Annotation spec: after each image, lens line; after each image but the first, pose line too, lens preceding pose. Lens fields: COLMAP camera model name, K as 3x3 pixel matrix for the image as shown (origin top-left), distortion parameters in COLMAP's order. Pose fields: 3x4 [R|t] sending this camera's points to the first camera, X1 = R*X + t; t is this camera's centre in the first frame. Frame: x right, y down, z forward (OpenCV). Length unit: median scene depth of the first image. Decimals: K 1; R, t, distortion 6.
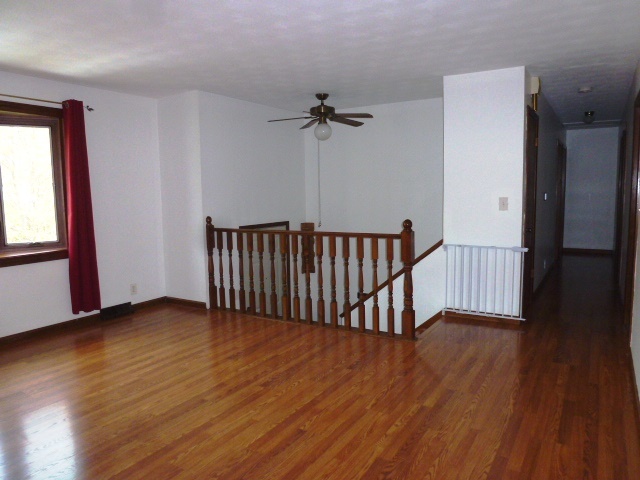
lens RADIAL K [[460.3, 0, 321.5], [0, 460.3, 242.5], [0, 0, 1]] dist [-0.050876, -0.000559]
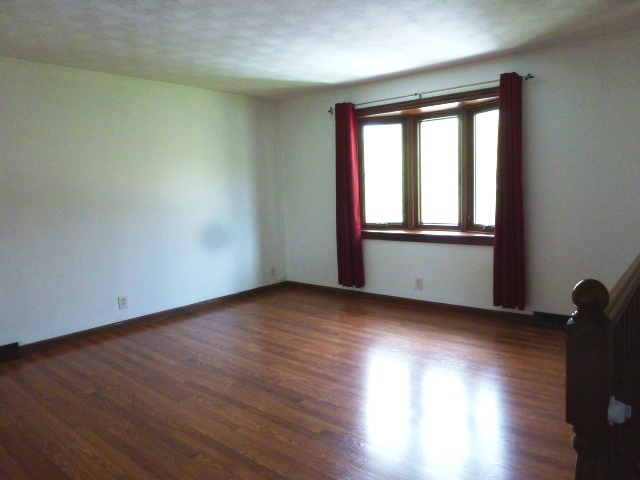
lens RADIAL K [[460.3, 0, 321.5], [0, 460.3, 235.9], [0, 0, 1]] dist [-0.050876, -0.000559]
pose [[-0.158079, 0.122228, -0.979832, 0.666279], [-0.068987, 0.988517, 0.134441, -0.136866], [0.985014, 0.088848, -0.147832, 1.211802]]
